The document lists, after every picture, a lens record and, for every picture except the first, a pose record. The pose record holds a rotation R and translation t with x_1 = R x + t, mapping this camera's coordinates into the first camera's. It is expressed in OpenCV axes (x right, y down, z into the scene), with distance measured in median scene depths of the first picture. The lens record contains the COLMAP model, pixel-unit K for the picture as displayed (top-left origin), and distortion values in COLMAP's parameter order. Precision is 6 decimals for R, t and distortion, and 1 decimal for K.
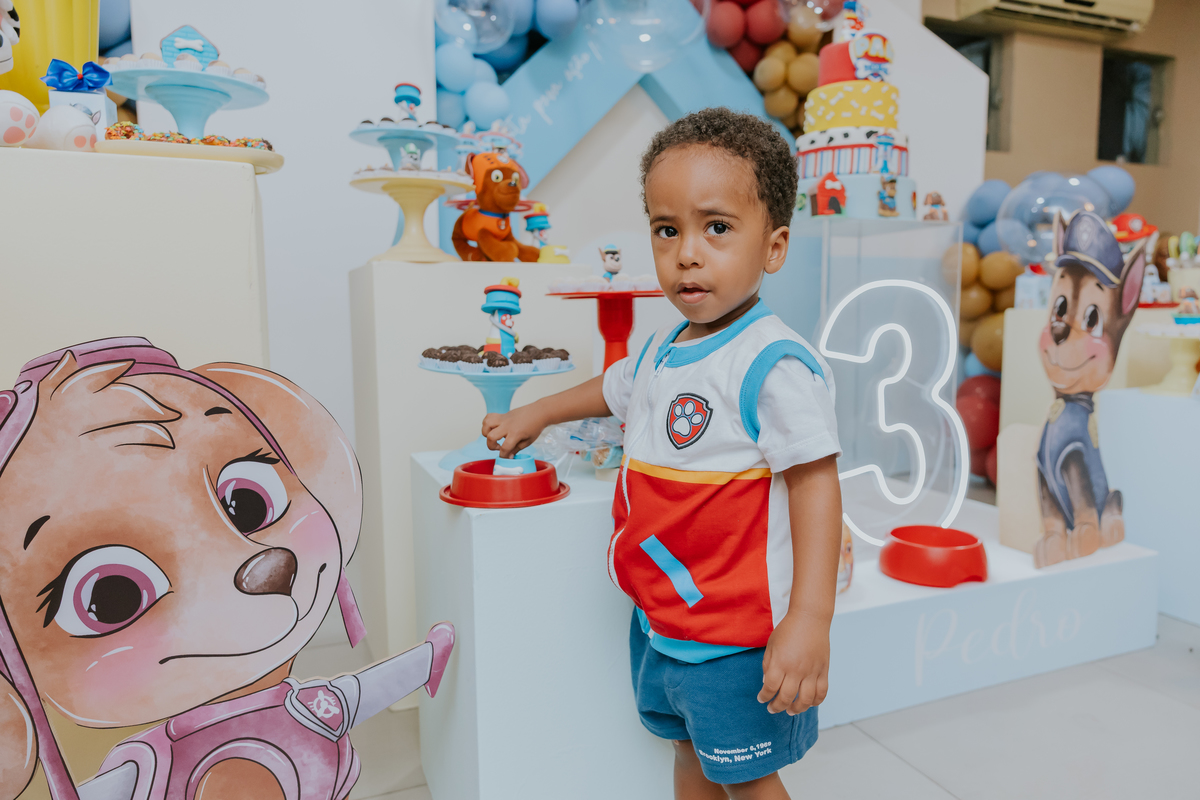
lens RADIAL K [[812.4, 0, 608.6], [0, 812.4, 389.1], [0, 0, 1]] dist [0.003413, 0.004170]
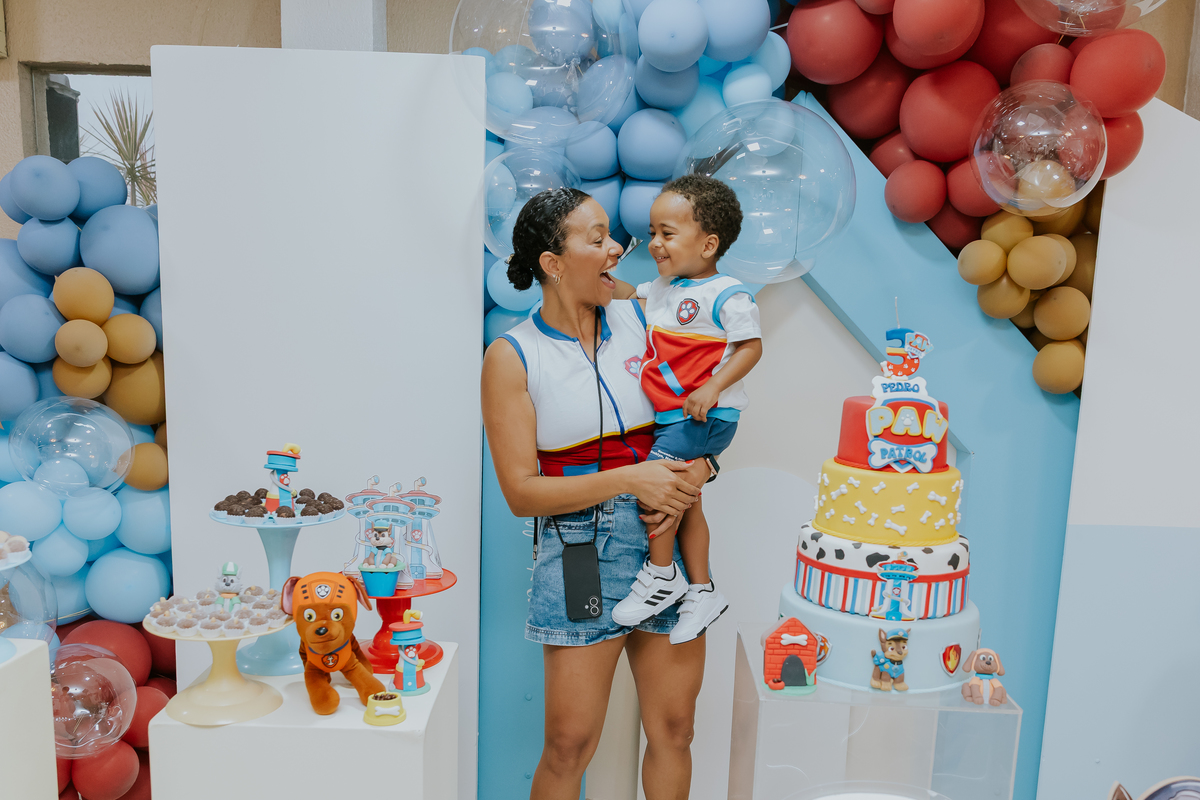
lens RADIAL K [[1002.0, 0, 599.1], [0, 1002.0, 485.8], [0, 0, 1]] dist [0.005214, -0.004315]
pose [[0.917311, 0.102118, -0.384855, 0.455505], [-0.078948, 0.994010, 0.075578, -0.448238], [0.390267, -0.038945, 0.919878, 0.190336]]
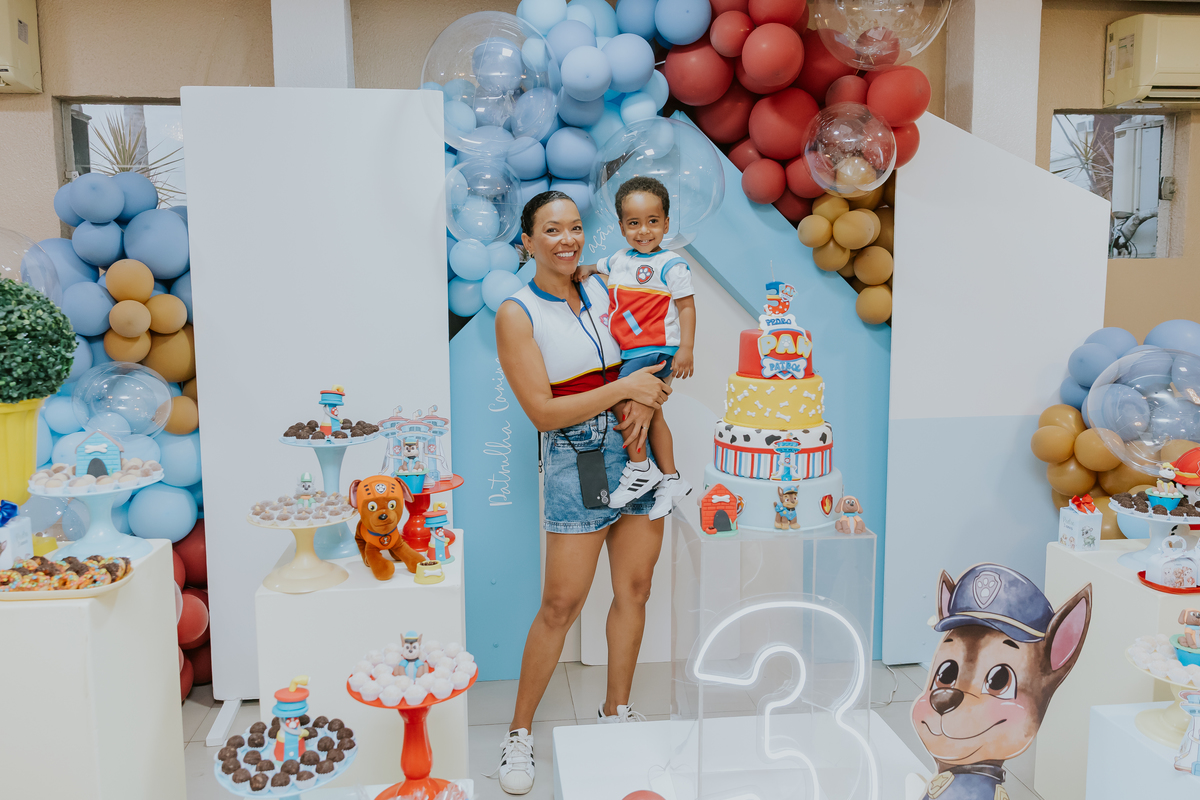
lens RADIAL K [[867.6, 0, 576.0], [0, 867.6, 372.5], [0, 0, 1]] dist [0.001758, -0.003481]
pose [[0.956024, 0.030112, -0.291738, 0.428297], [-0.028335, 0.999545, 0.010316, -0.427070], [0.291916, -0.001596, 0.956443, -0.039026]]
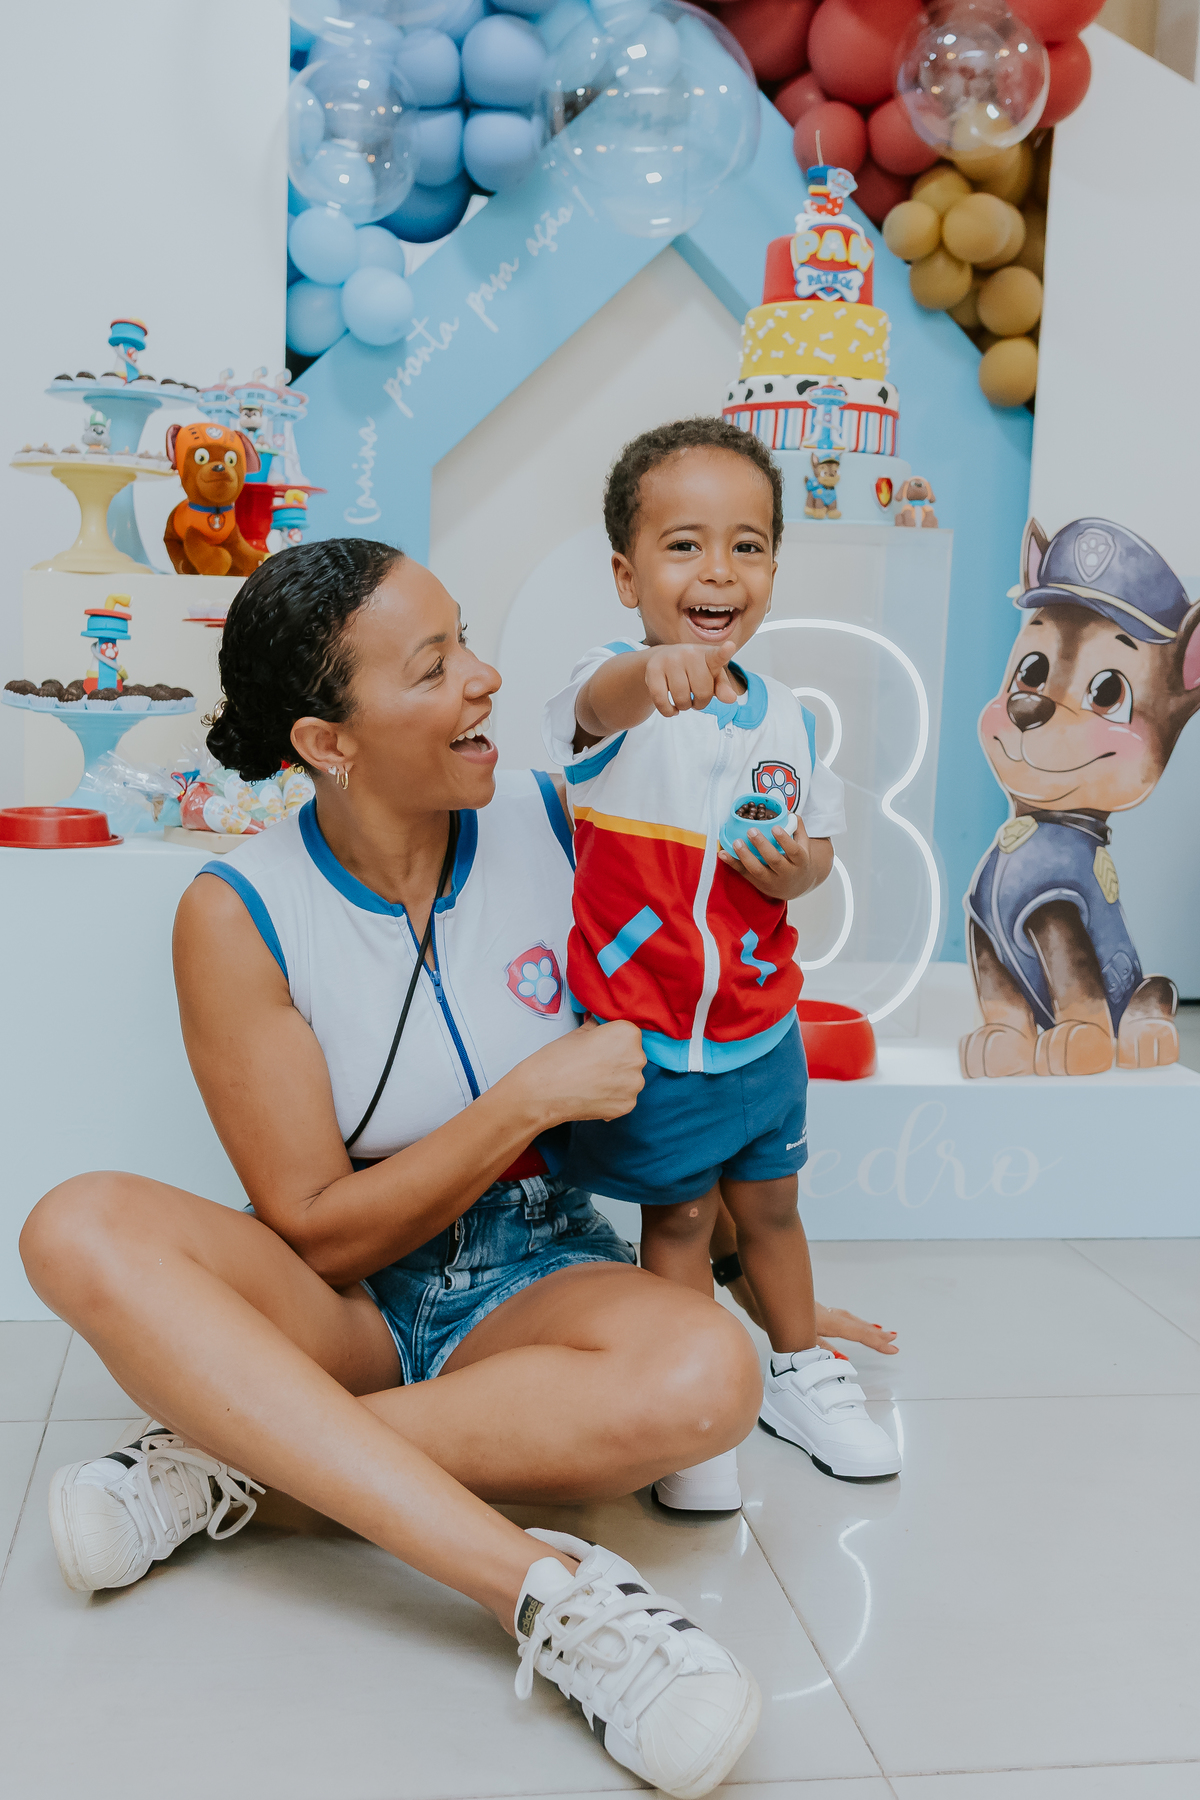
lens RADIAL K [[1843.1, 0, 530.1], [0, 1843.1, 908.6], [0, 0, 1]] dist [-0.001187, -0.004446]
pose [[0.964743, 0.073733, -0.252656, 0.548106], [-0.064714, 0.996941, 0.043835, 0.045994], [0.255115, -0.025940, 0.966563, -0.488538]]
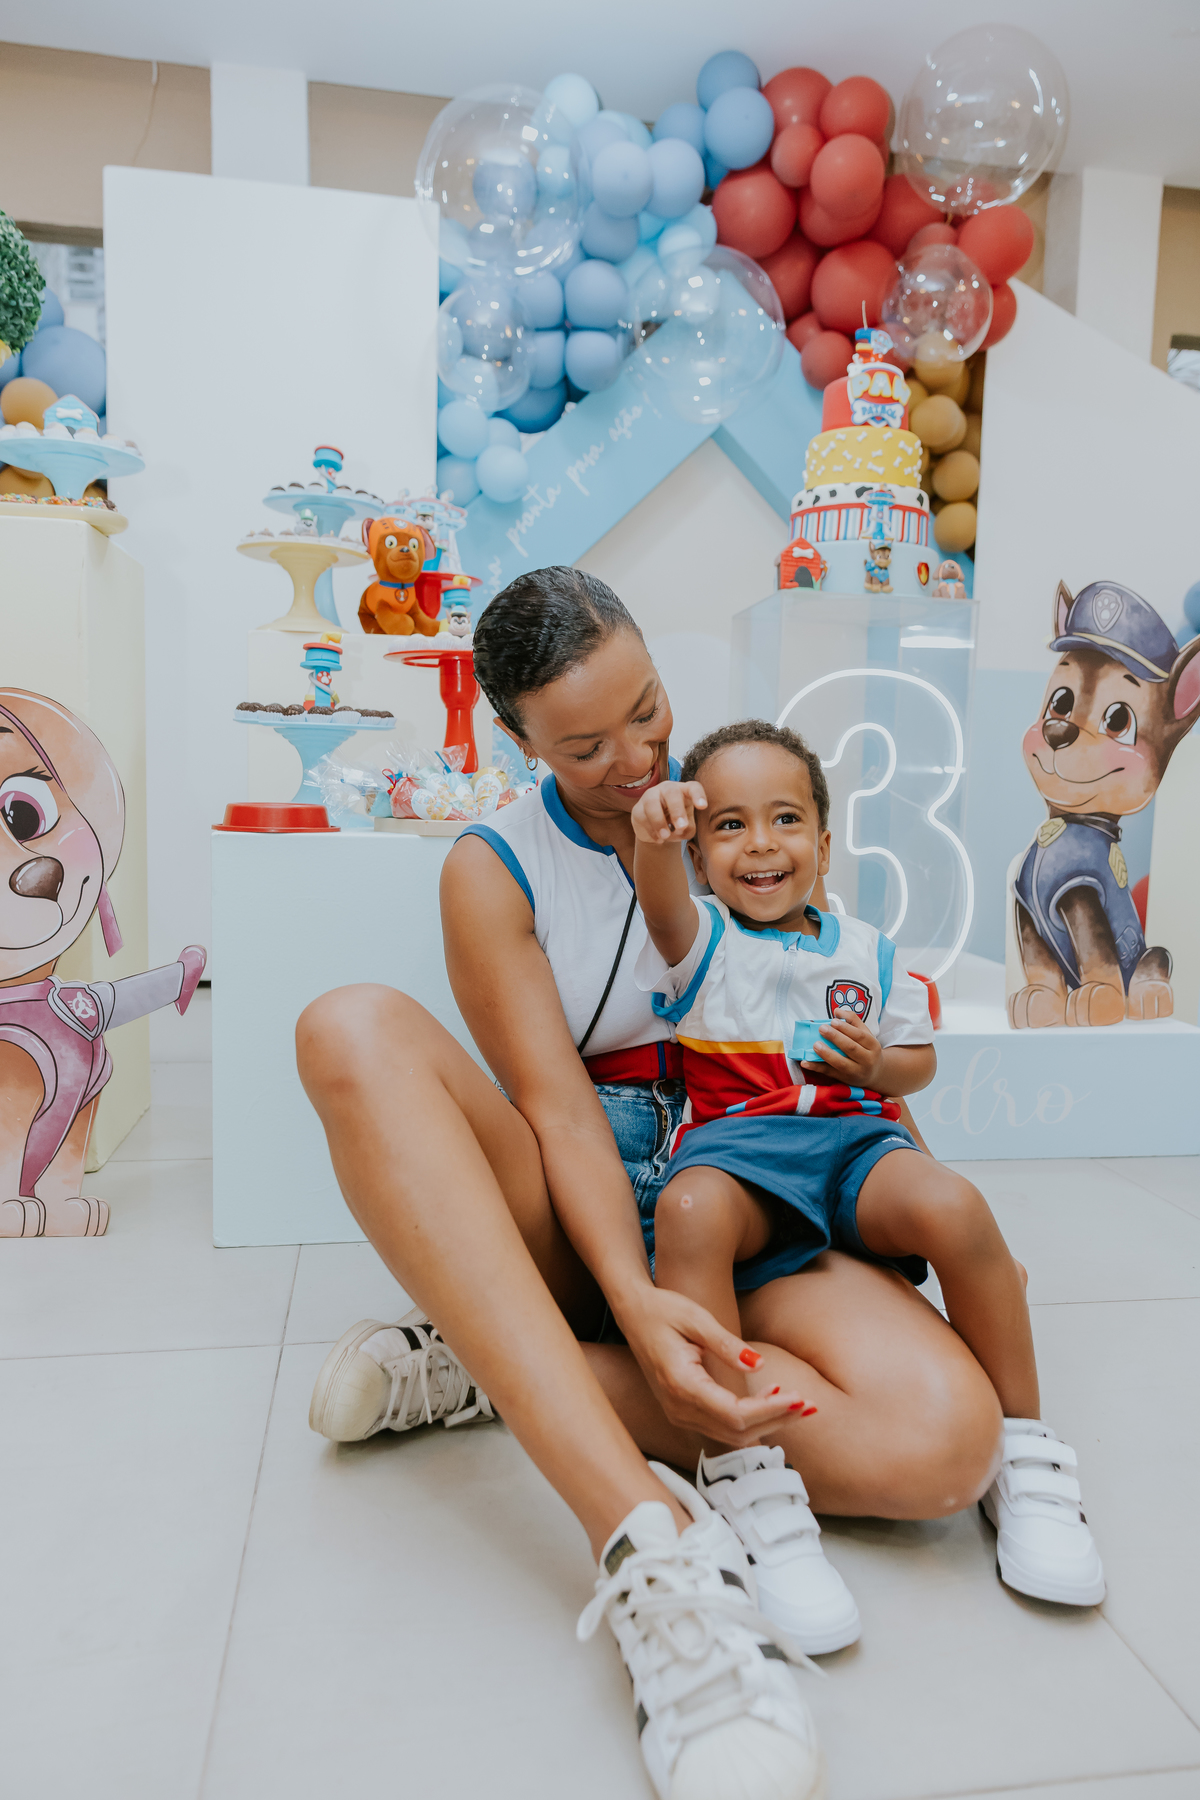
lens RADIAL K [[1186.5, 0, 594.4], [0, 1186.5, 893.7], [0, 0, 1]] dist [-0.001028, 0.002559]
pose [[0.973204, 0.055030, -0.223262, 0.375893], [-0.056211, 0.998418, 0.001068, 0.109815], [0.222968, 0.011510, 0.974758, -0.228407]]
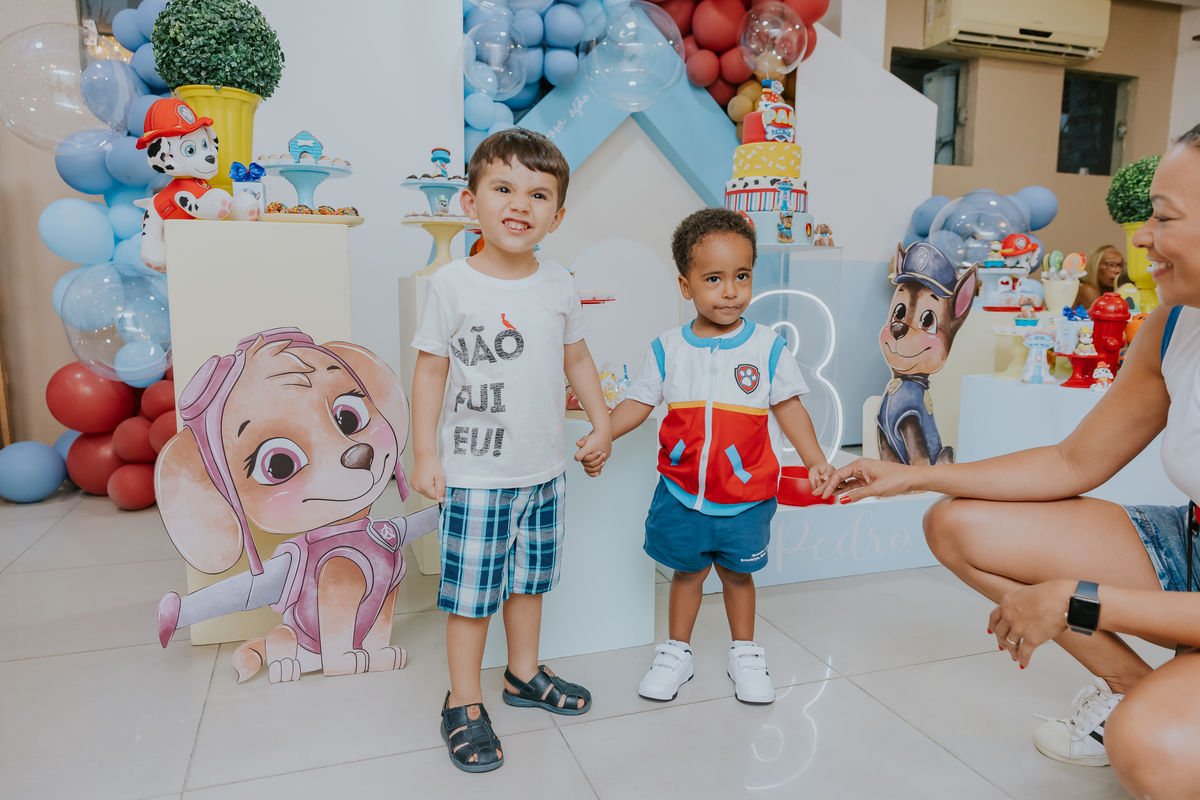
lens RADIAL K [[811.9, 0, 583.9], [0, 811.9, 402.4], [0, 0, 1]] dist [-0.003565, -0.002307]
pose [[0.997309, 0.022516, -0.069769, 0.115125], [-0.020038, 0.999150, 0.036017, 0.014640], [0.070521, -0.034522, 0.996913, -0.423898]]
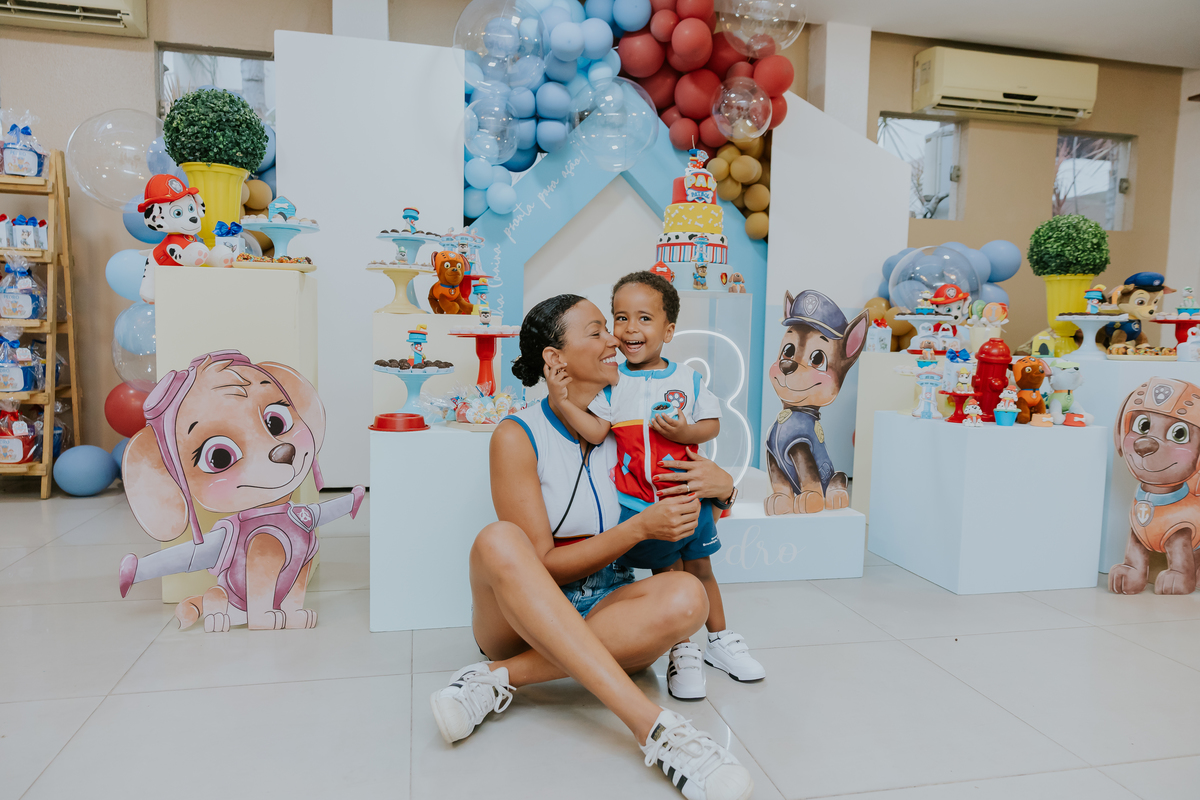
lens RADIAL K [[793.7, 0, 601.7], [0, 793.7, 398.4], [0, 0, 1]] dist [-0.007913, 0.007614]
pose [[0.984801, 0.044559, -0.167876, 0.455242], [-0.047829, 0.998736, -0.015483, 0.032751], [0.166973, 0.023277, 0.985687, -0.576790]]
